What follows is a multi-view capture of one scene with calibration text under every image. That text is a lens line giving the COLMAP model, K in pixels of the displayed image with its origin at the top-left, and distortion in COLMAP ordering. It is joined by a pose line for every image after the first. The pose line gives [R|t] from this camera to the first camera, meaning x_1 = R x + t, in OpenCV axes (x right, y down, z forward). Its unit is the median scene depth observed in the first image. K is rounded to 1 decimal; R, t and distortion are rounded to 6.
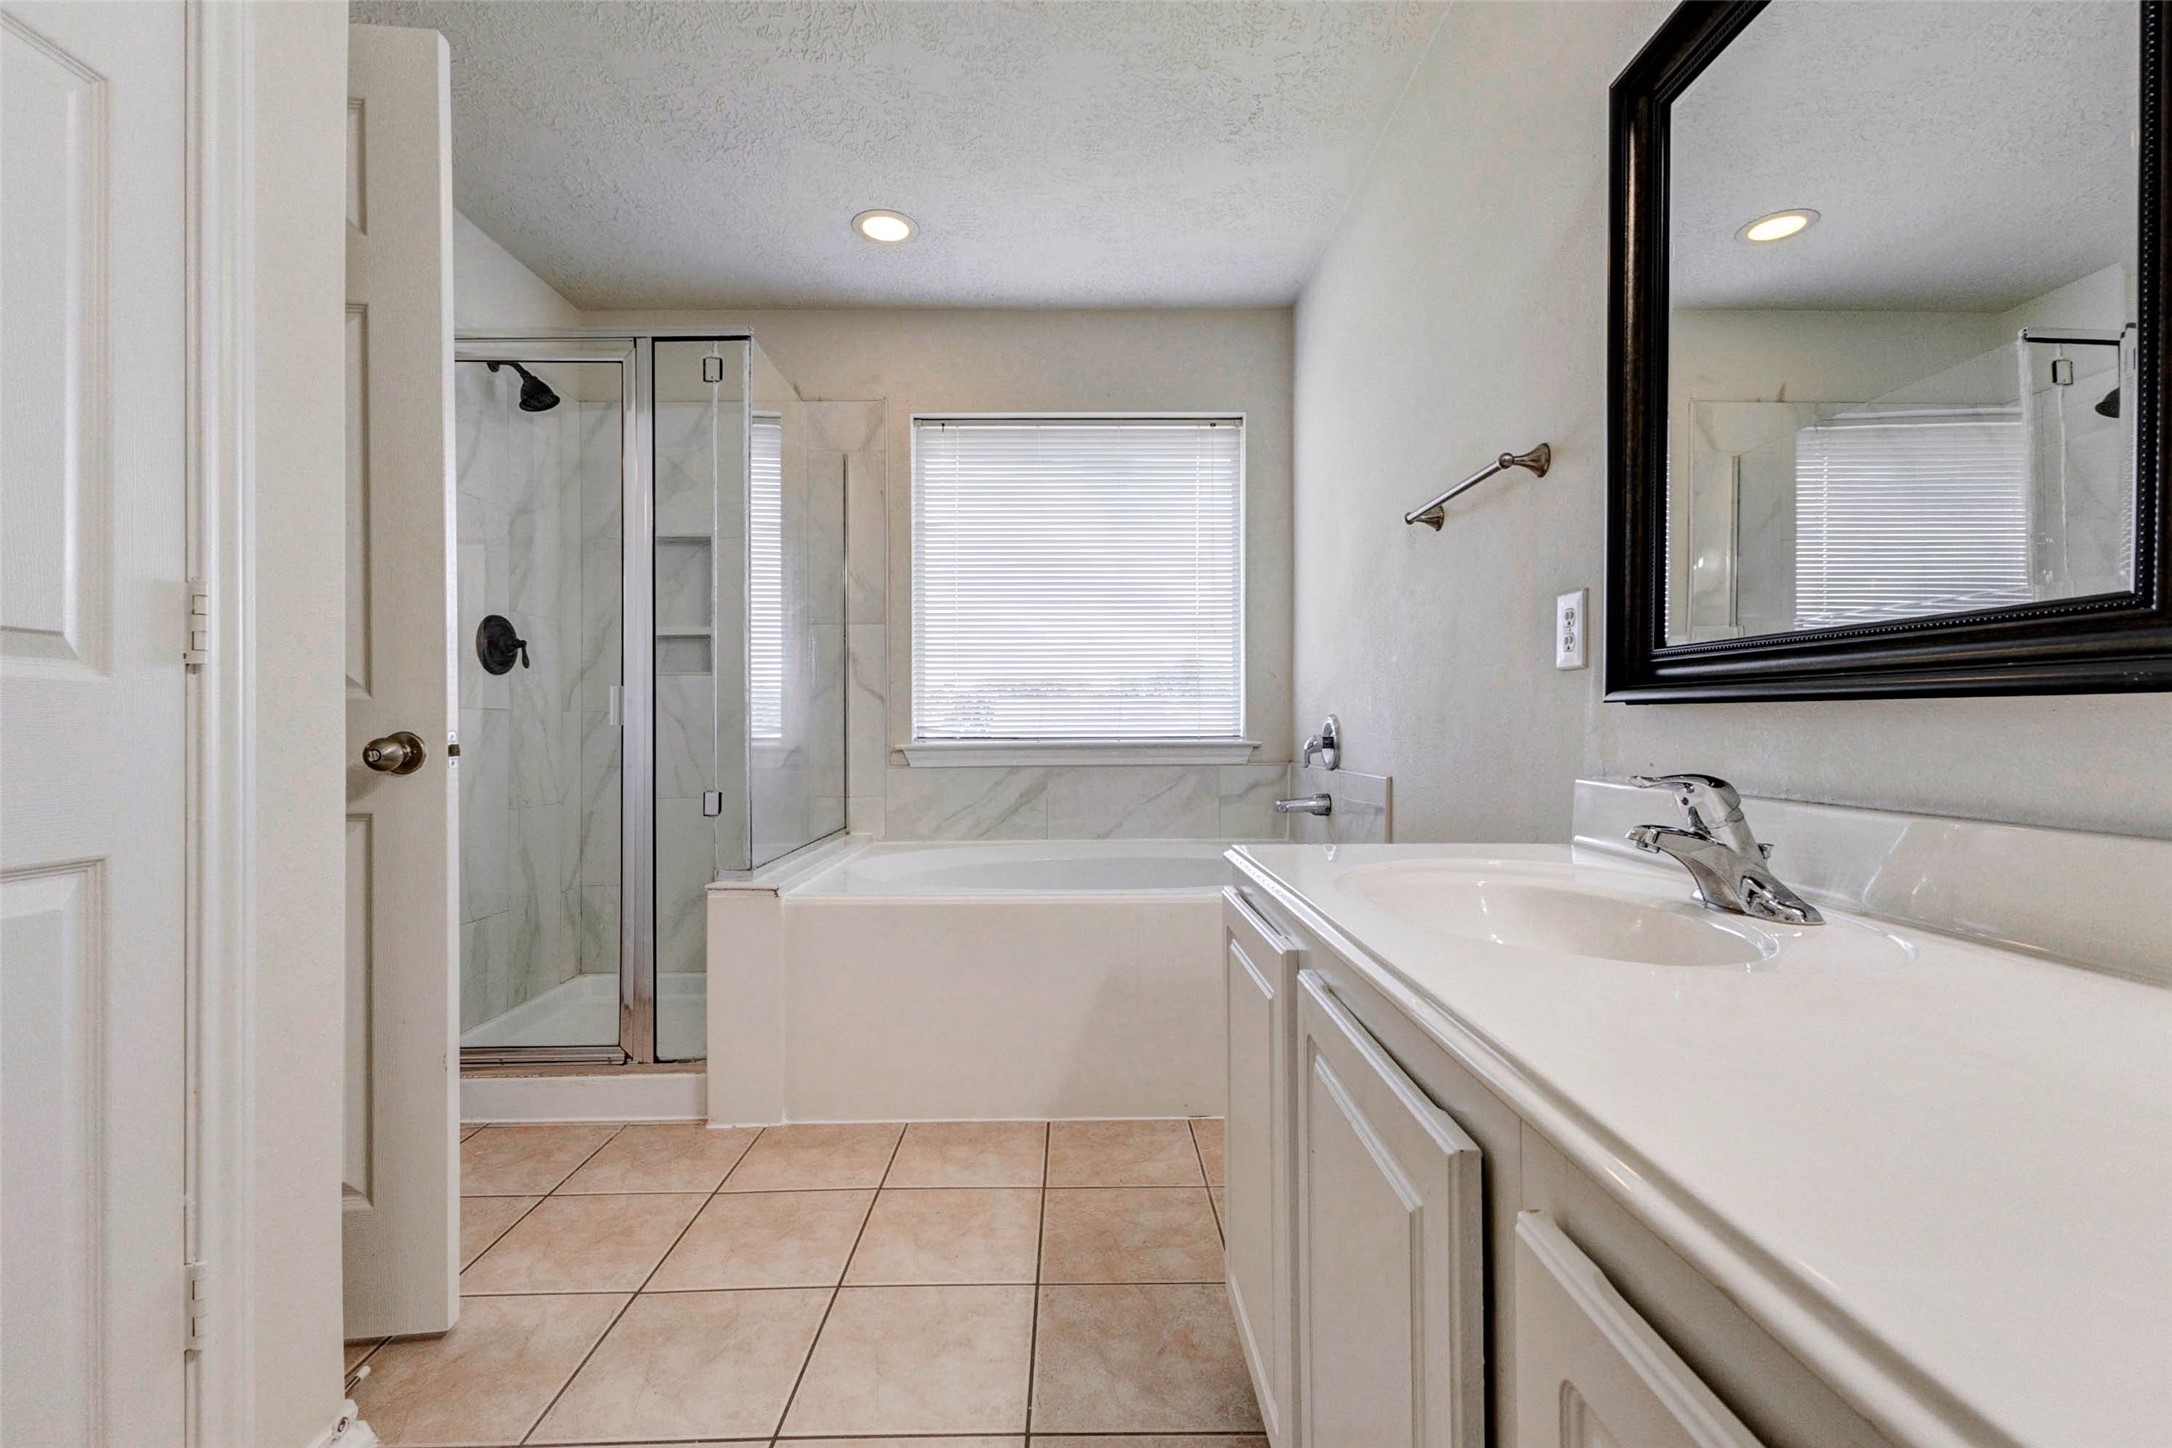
lens RADIAL K [[952.9, 0, 1082.8], [0, 952.9, 721.7], [0, 0, 1]] dist [0.013316, -0.000230]
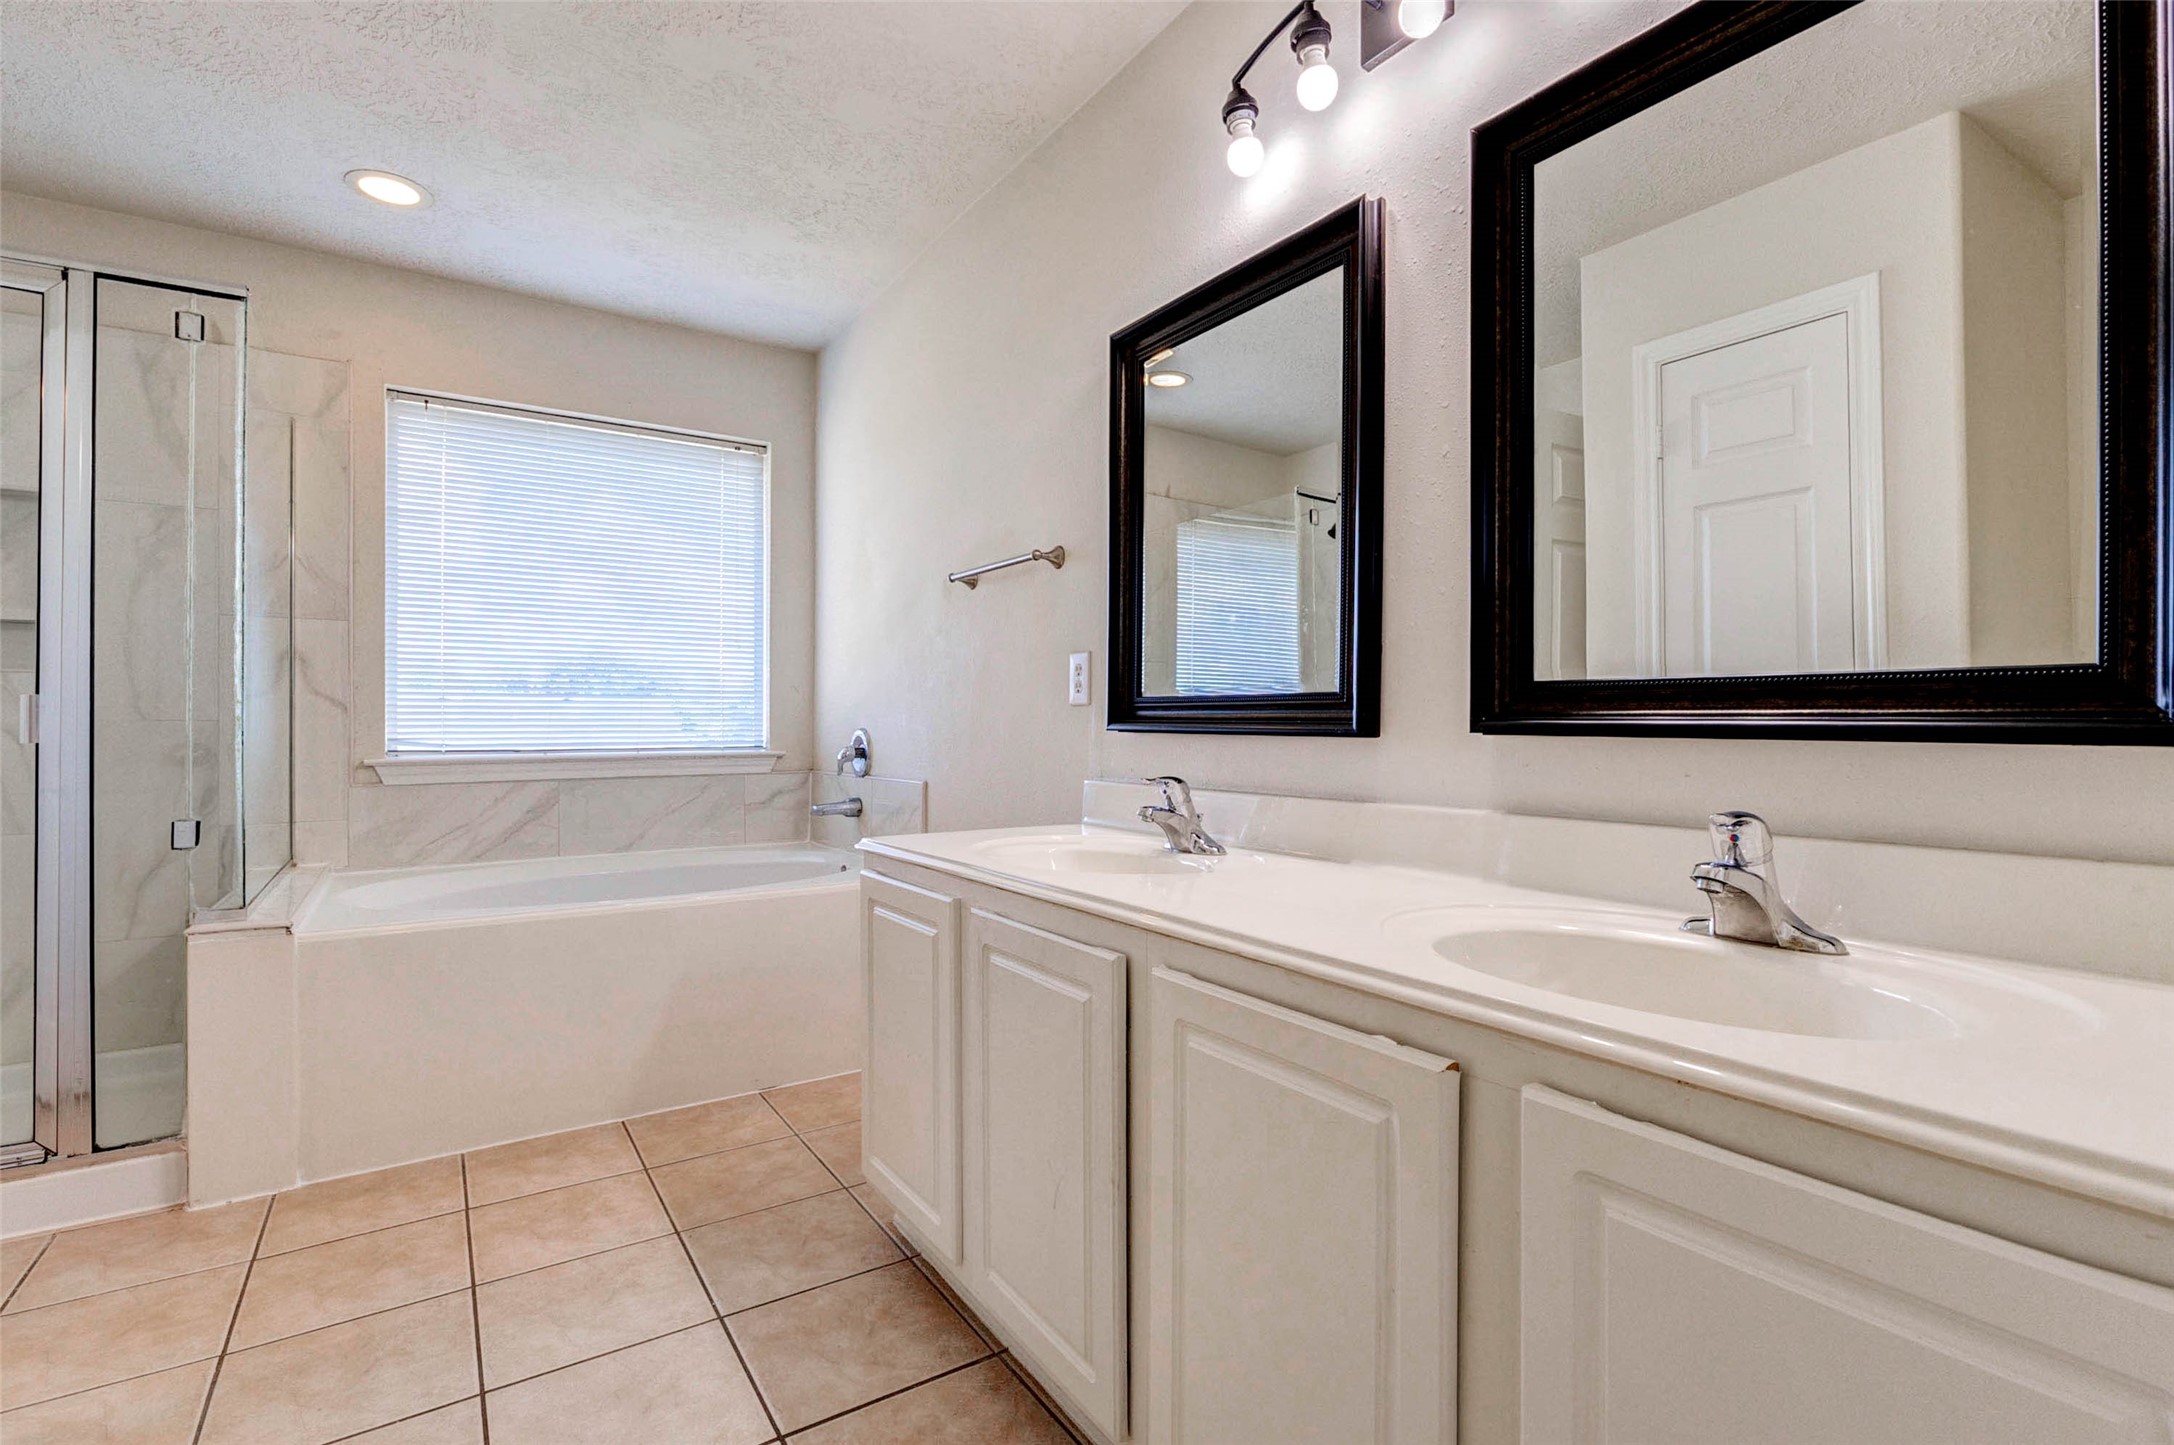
lens RADIAL K [[1004.9, 0, 1088.8], [0, 1004.9, 721.6], [0, 0, 1]] dist [0.000026, -0.000579]
pose [[0.839770, 0.004920, 0.542920, -0.204176], [-0.004172, 0.999988, -0.002609, -0.016734], [-0.542926, -0.000074, 0.839781, -0.196673]]
